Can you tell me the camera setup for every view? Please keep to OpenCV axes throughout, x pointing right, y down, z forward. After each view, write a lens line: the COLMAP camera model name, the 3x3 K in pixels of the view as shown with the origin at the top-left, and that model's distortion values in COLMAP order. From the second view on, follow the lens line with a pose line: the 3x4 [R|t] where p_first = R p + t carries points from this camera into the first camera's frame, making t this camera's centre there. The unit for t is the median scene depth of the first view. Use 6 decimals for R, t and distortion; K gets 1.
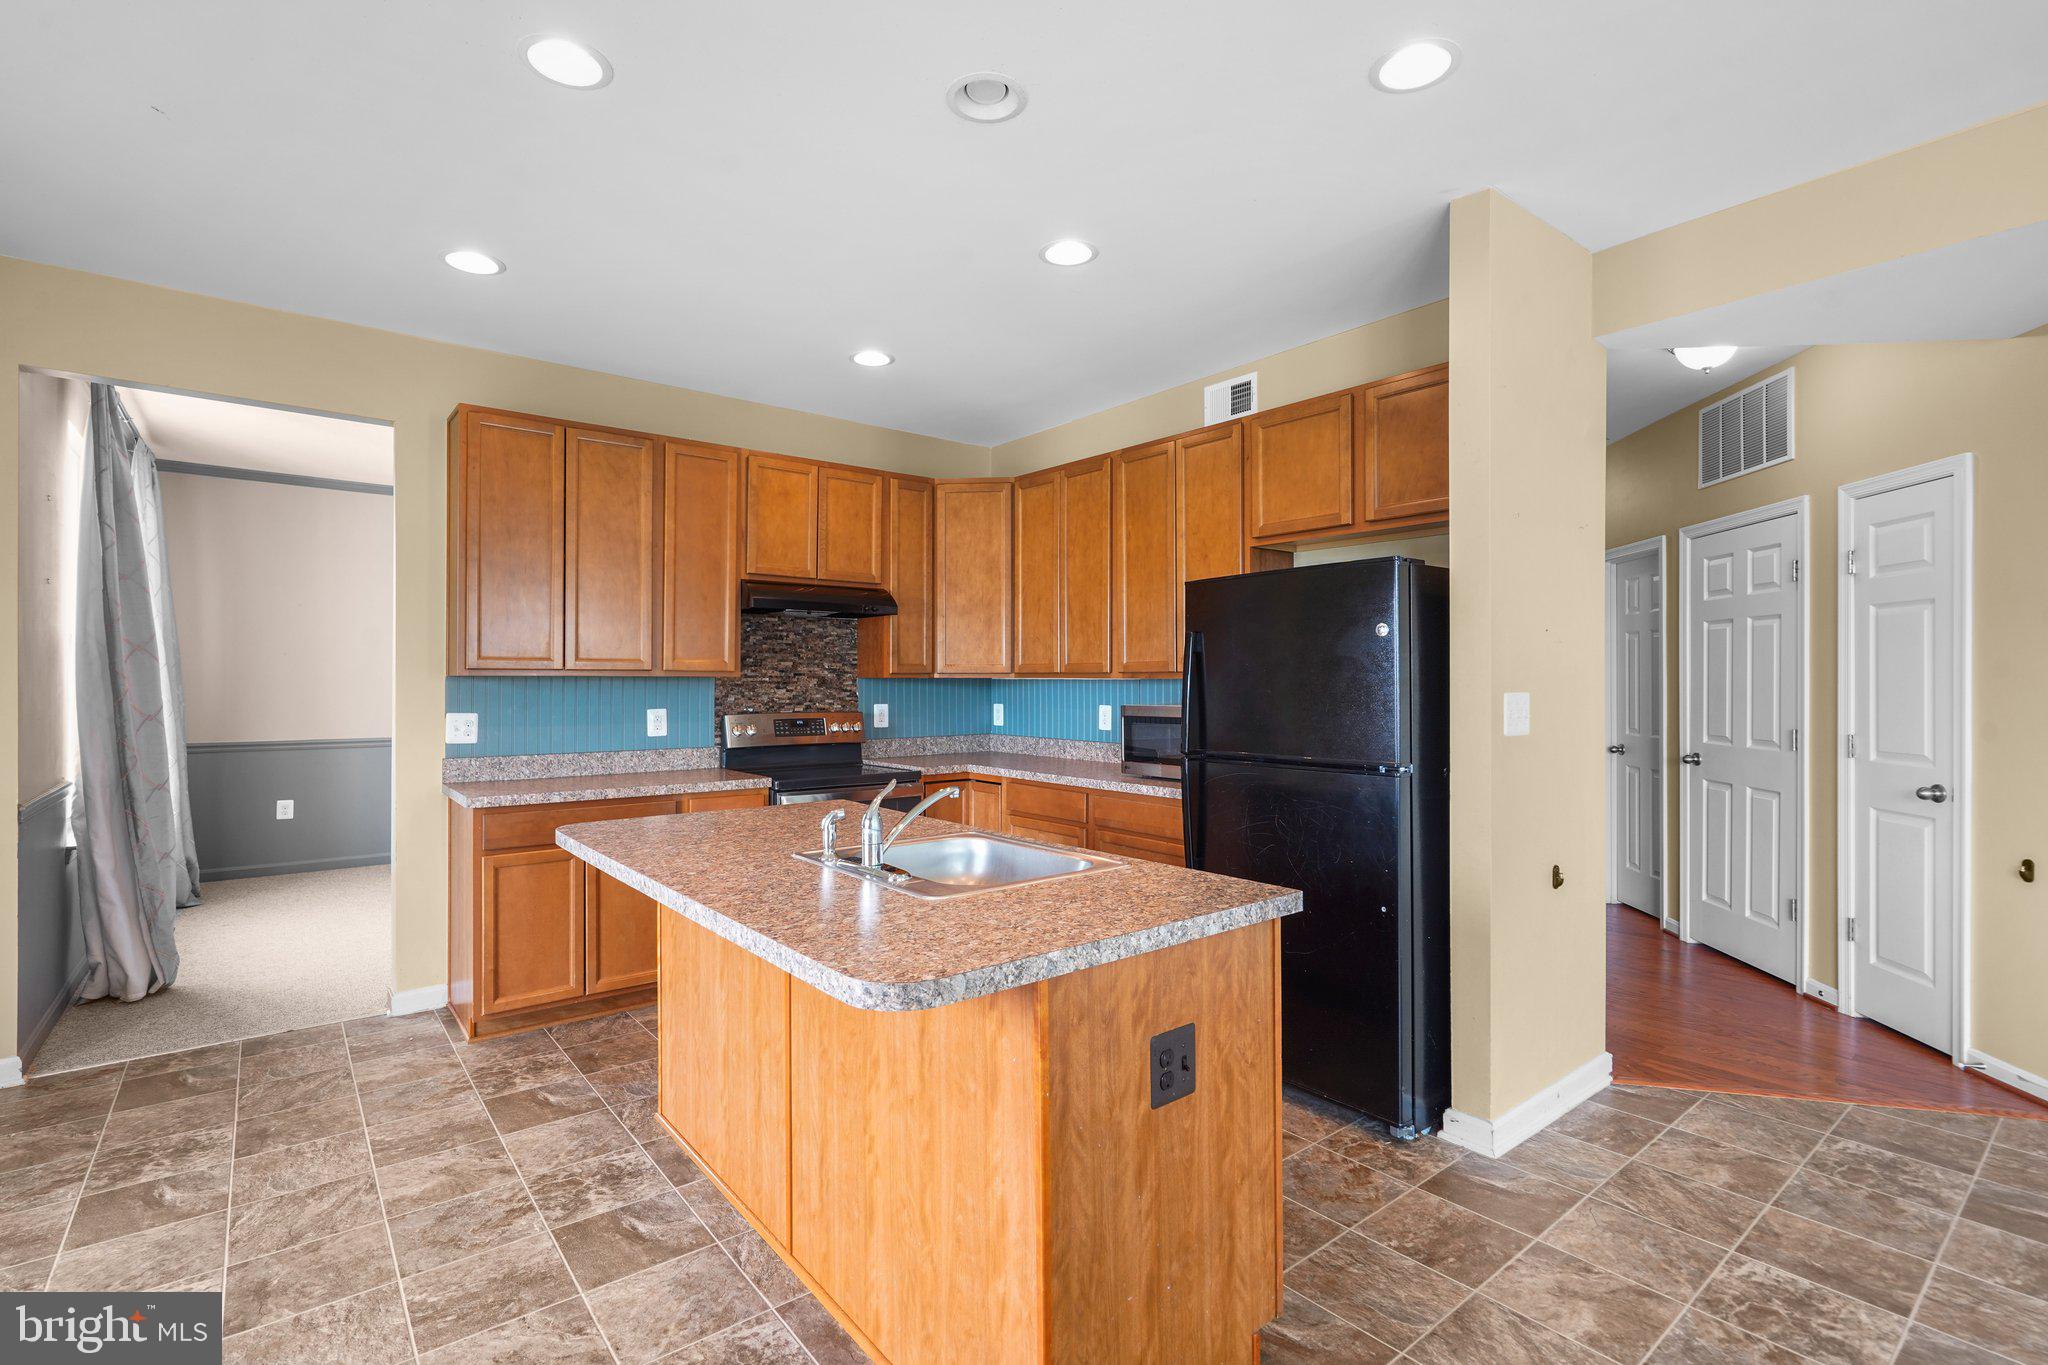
lens RADIAL K [[939.4, 0, 1019.1], [0, 939.4, 669.8], [0, 0, 1]] dist [-0.000529, 0.002166]
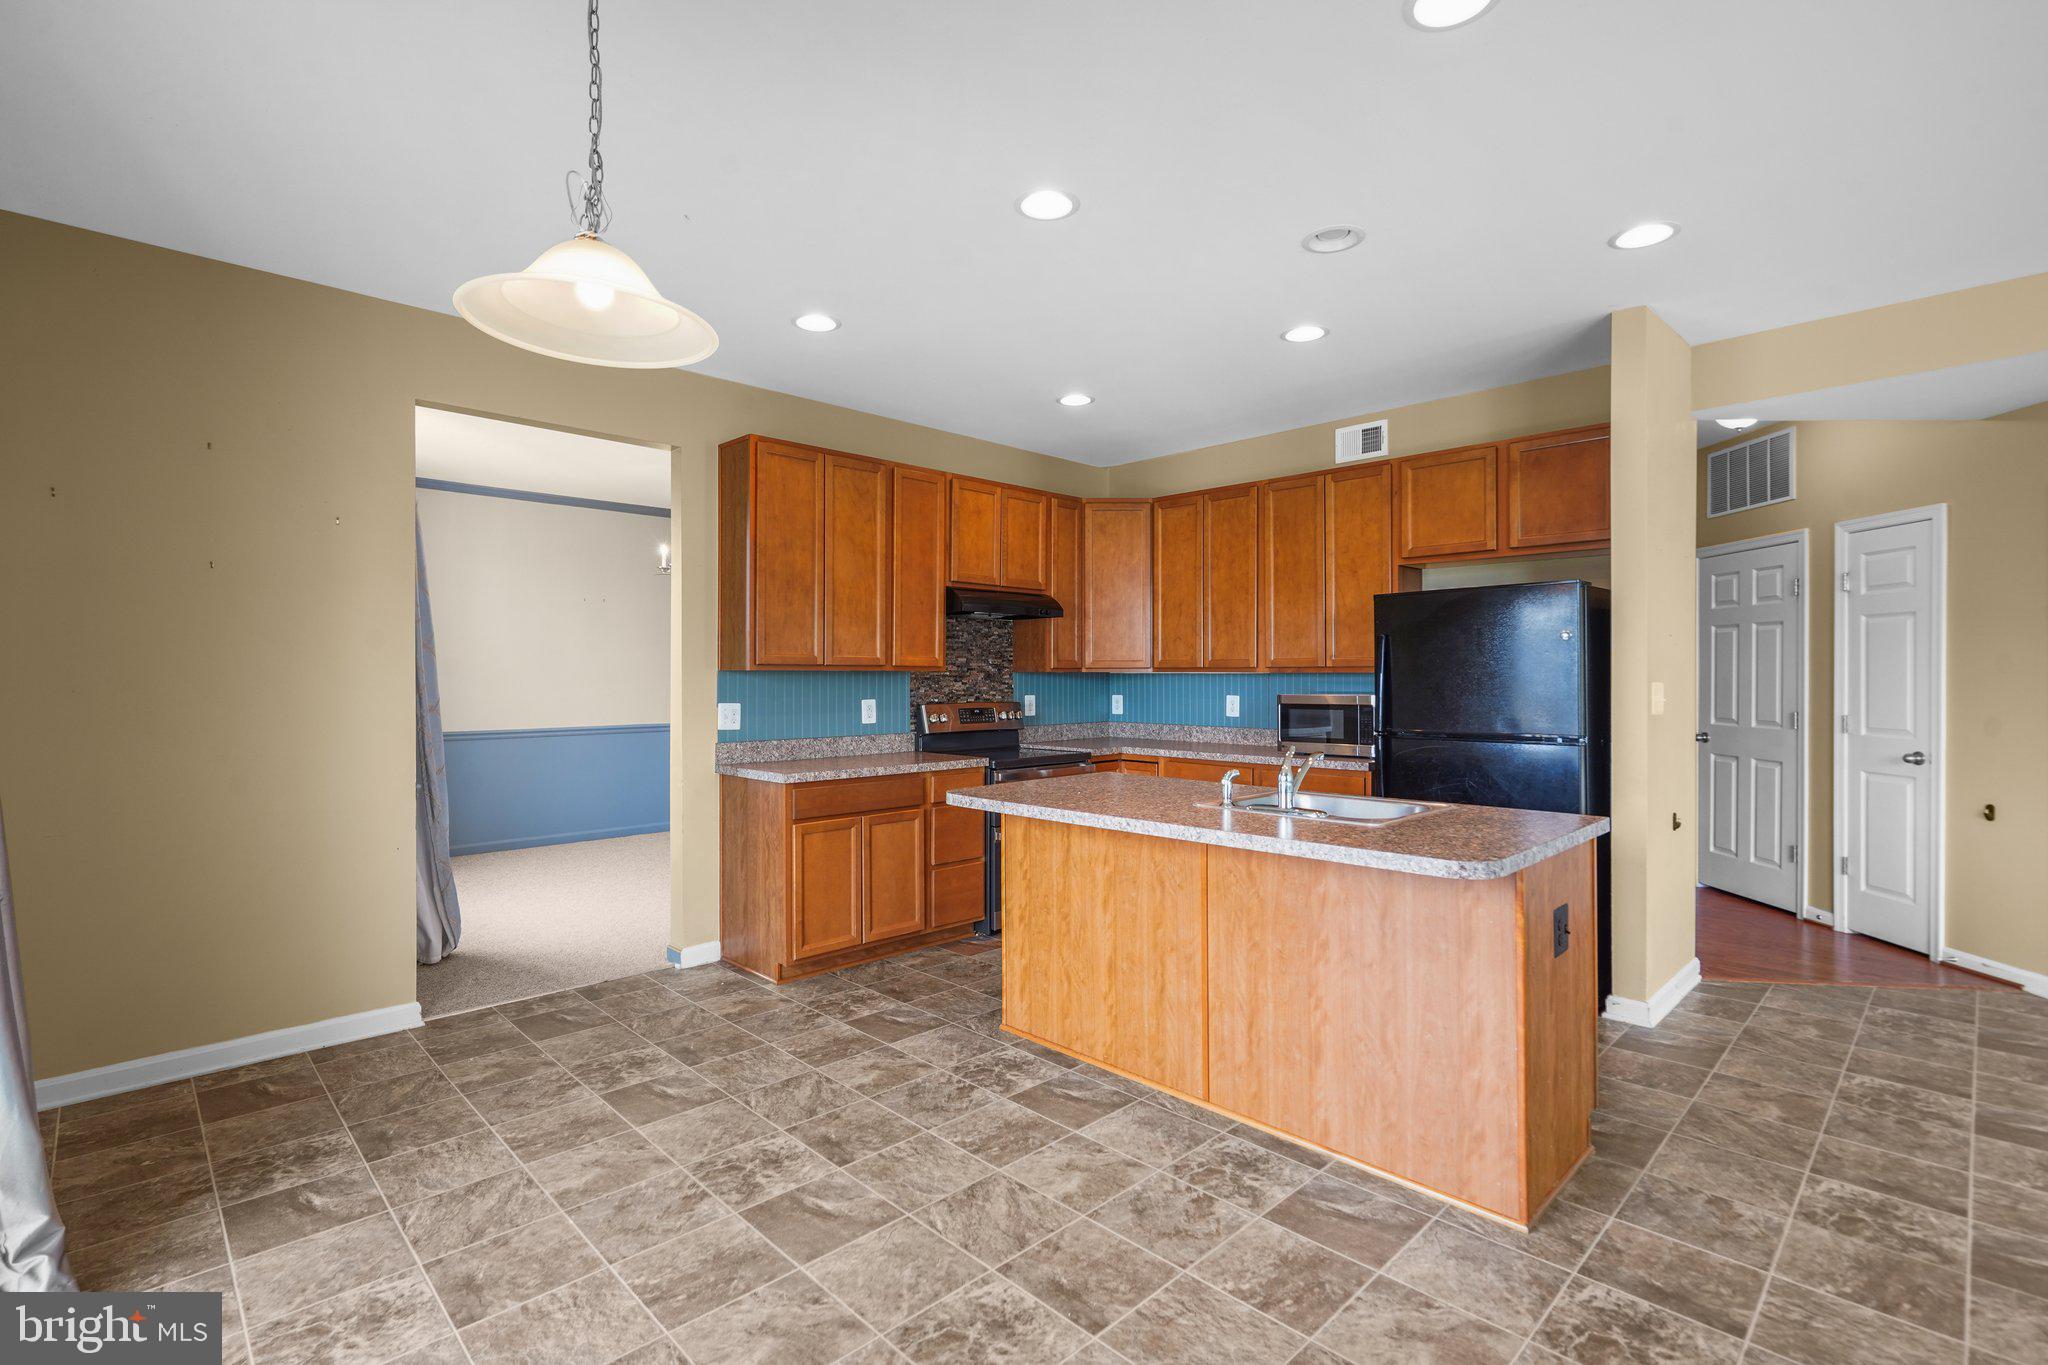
lens RADIAL K [[939.4, 0, 1026.6], [0, 939.4, 665.9], [0, 0, 1]] dist [-0.000529, 0.002166]
pose [[0.995161, -0.000119, 0.098256, -0.375264], [-0.000032, 0.999999, 0.001543, -0.000892], [-0.098256, -0.001538, 0.995160, -0.182640]]
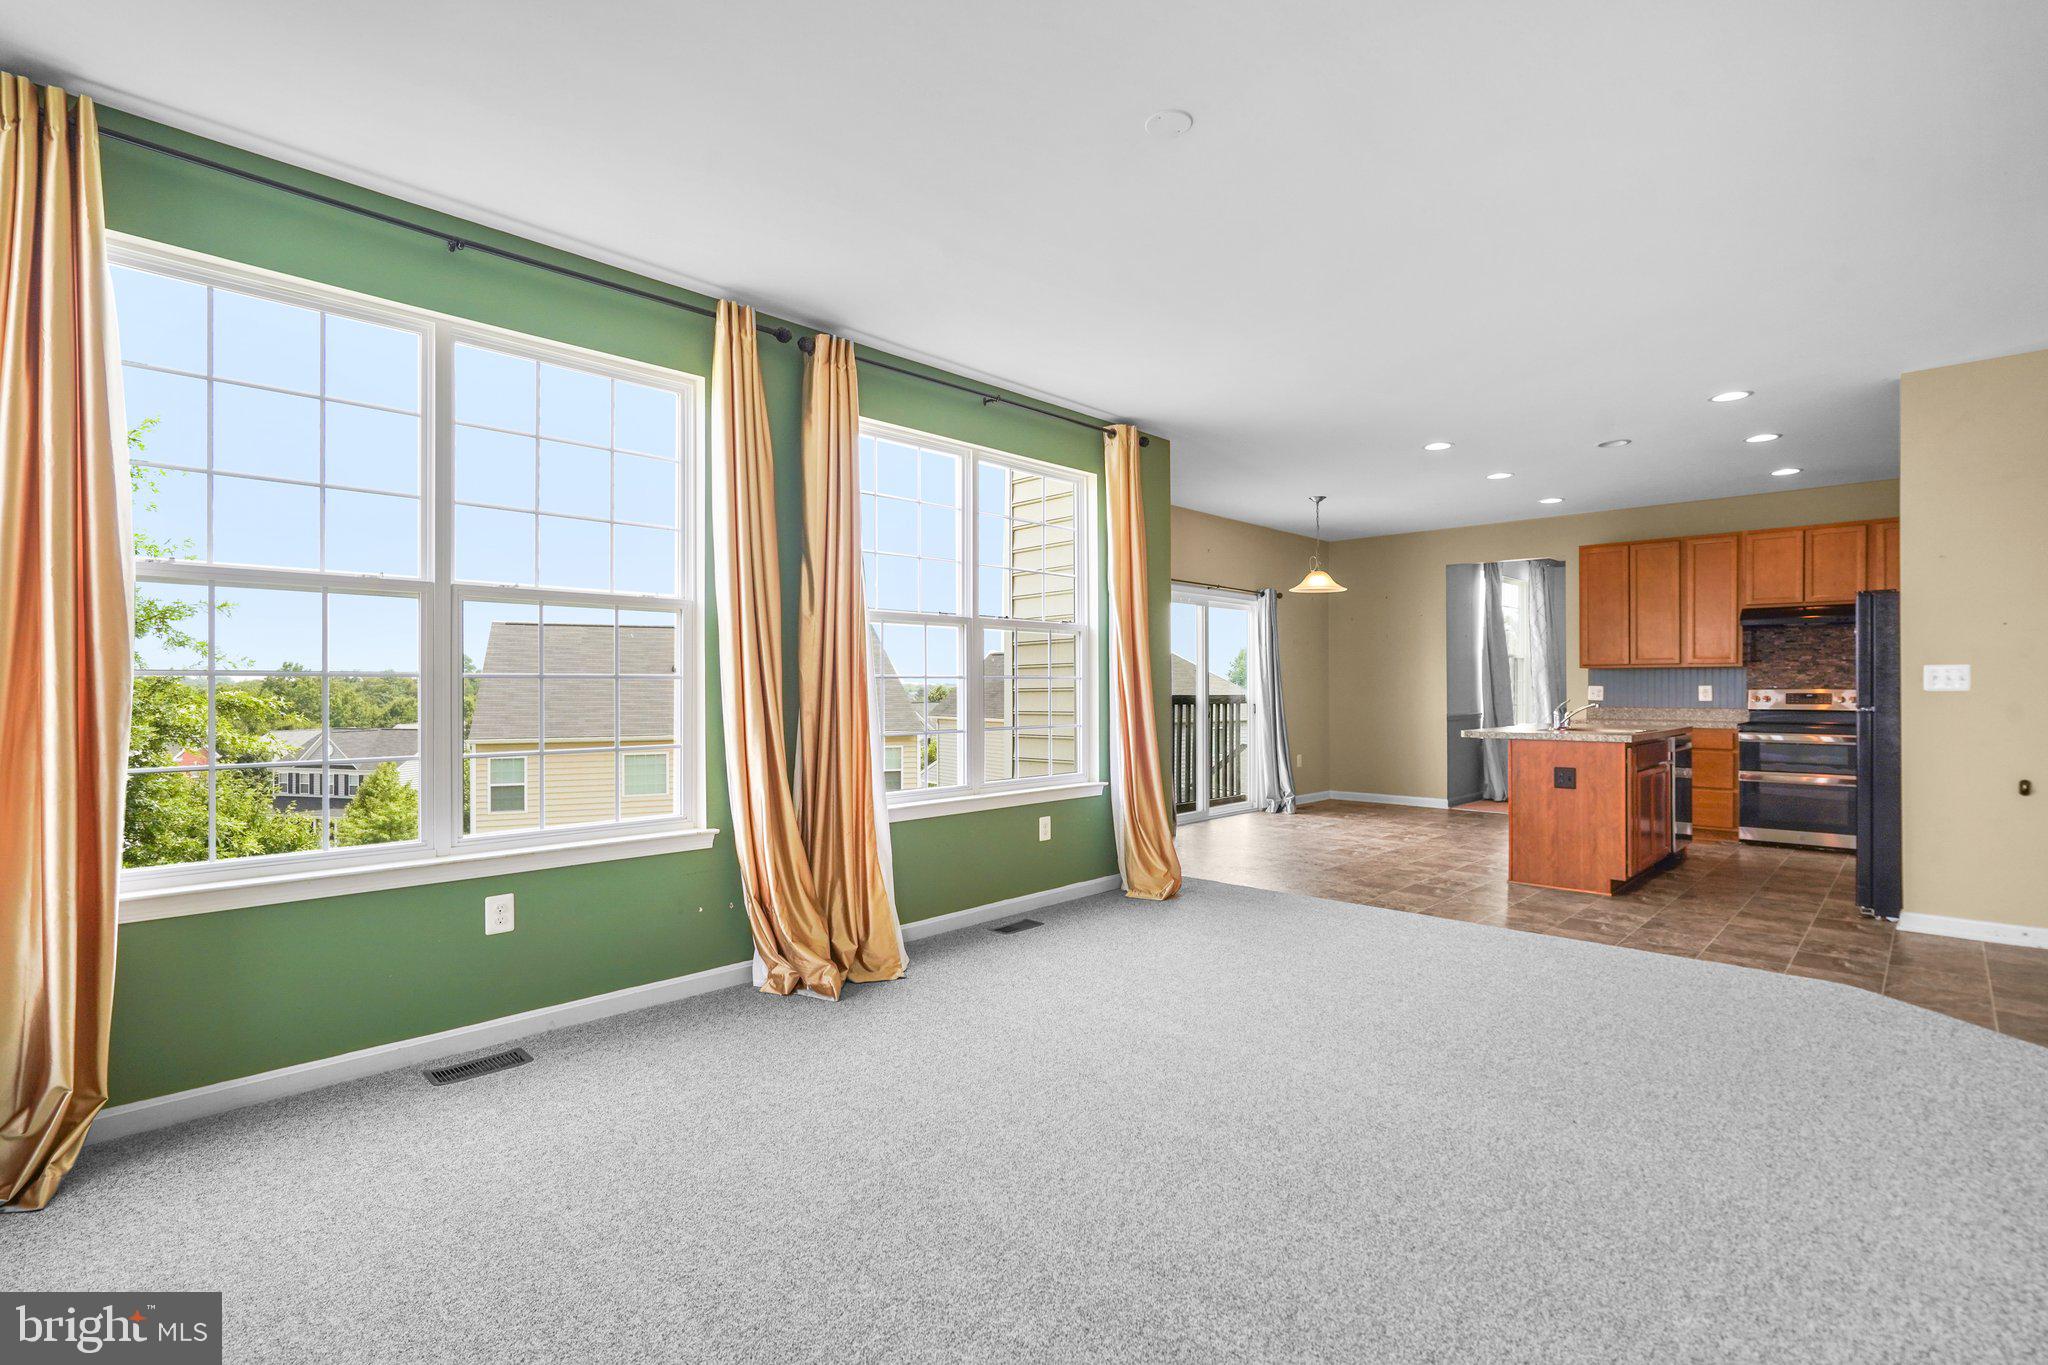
lens RADIAL K [[939.4, 0, 1043.1], [0, 939.4, 692.8], [0, 0, 1]] dist [-0.000529, 0.002166]
pose [[0.139134, 0.005646, -0.990257, 1.457951], [0.011287, 0.999910, 0.007287, 0.034747], [0.990209, -0.012191, 0.139058, -0.586433]]
